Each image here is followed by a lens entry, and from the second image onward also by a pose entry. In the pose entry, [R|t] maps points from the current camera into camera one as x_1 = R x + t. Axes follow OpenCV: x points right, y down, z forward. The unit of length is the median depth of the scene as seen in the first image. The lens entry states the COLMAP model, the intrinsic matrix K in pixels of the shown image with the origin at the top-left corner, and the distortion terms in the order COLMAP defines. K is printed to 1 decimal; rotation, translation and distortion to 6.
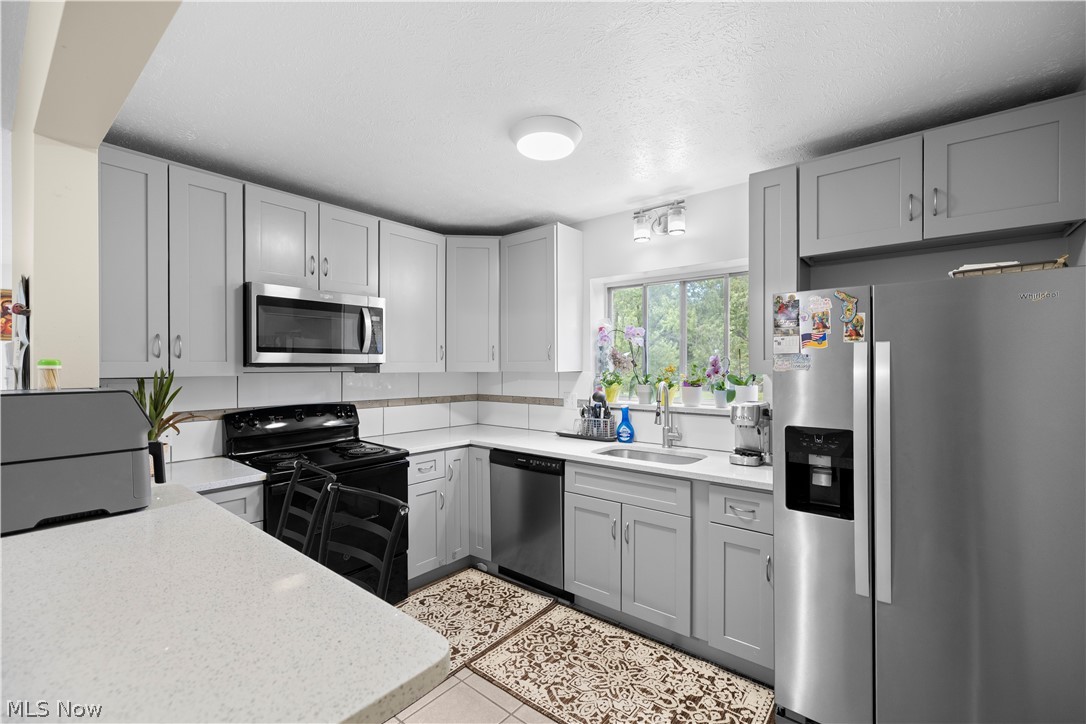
lens RADIAL K [[457.3, 0, 548.3], [0, 457.3, 365.6], [0, 0, 1]] dist [-0.003843, -0.000614]
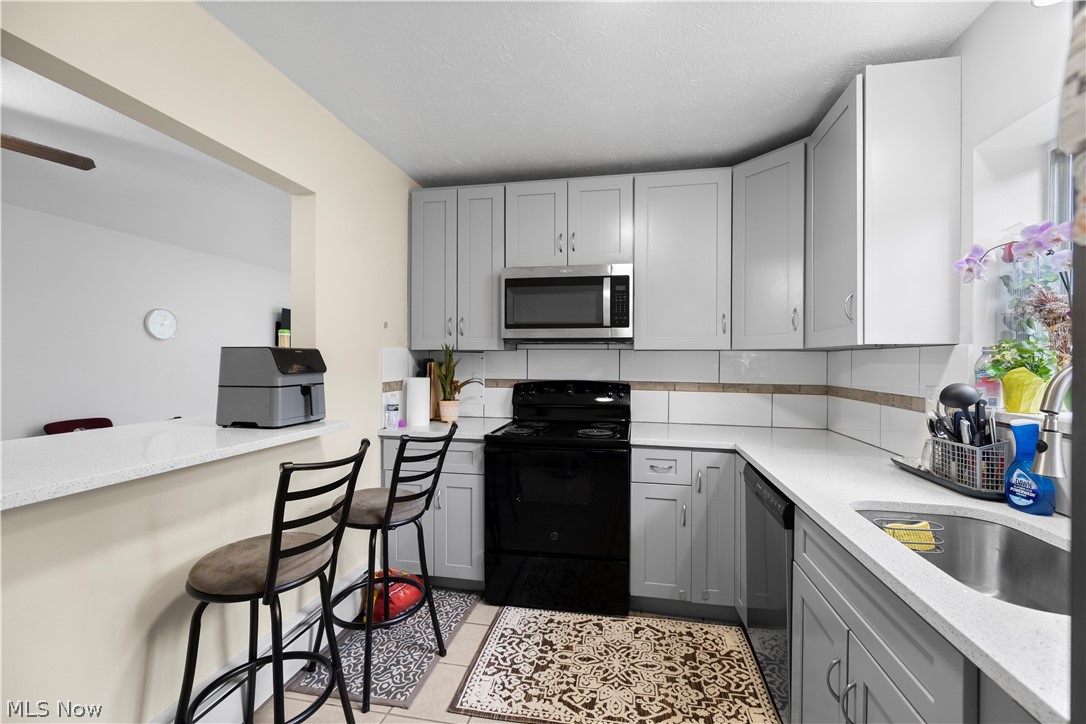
lens RADIAL K [[457.3, 0, 547.2], [0, 457.3, 357.6], [0, 0, 1]] dist [-0.003843, -0.000614]
pose [[0.472973, 0.001422, -0.881076, 0.342404], [-0.005464, 0.999984, -0.001319, 0.035276], [0.881060, 0.005438, 0.472973, 0.449083]]
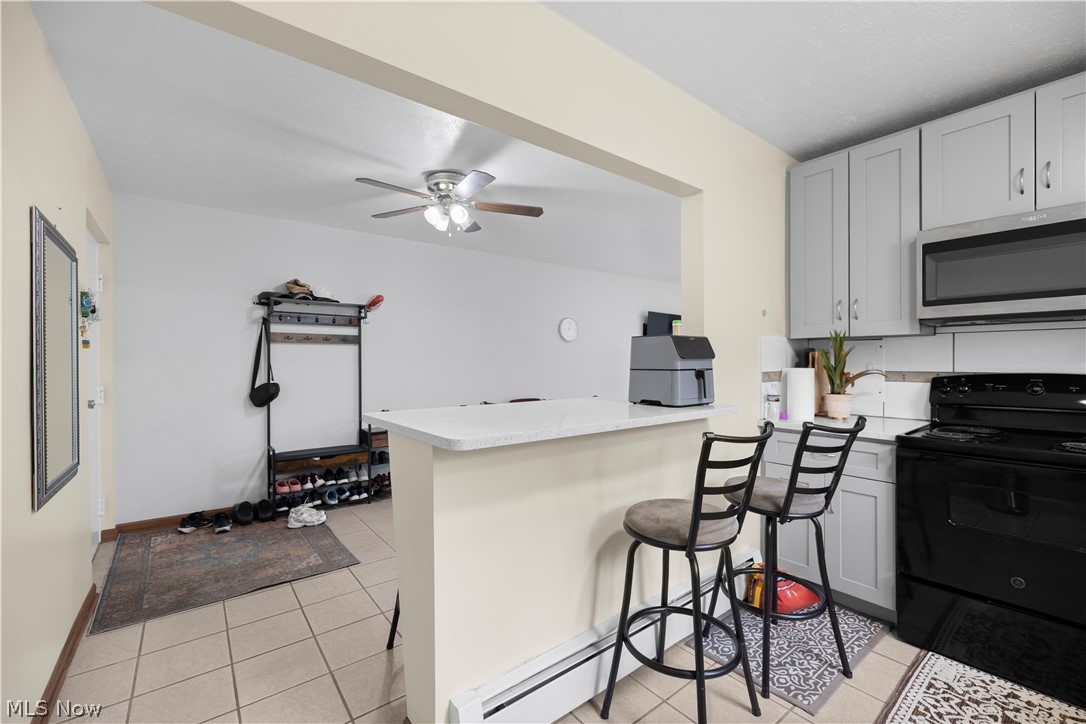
lens RADIAL K [[457.3, 0, 558.0], [0, 457.3, 358.7], [0, 0, 1]] dist [-0.003843, -0.000614]
pose [[-0.220293, 0.007430, -0.975405, 0.338418], [0.003325, 0.999971, 0.006866, 0.053338], [0.975428, -0.001731, -0.220311, 0.396655]]
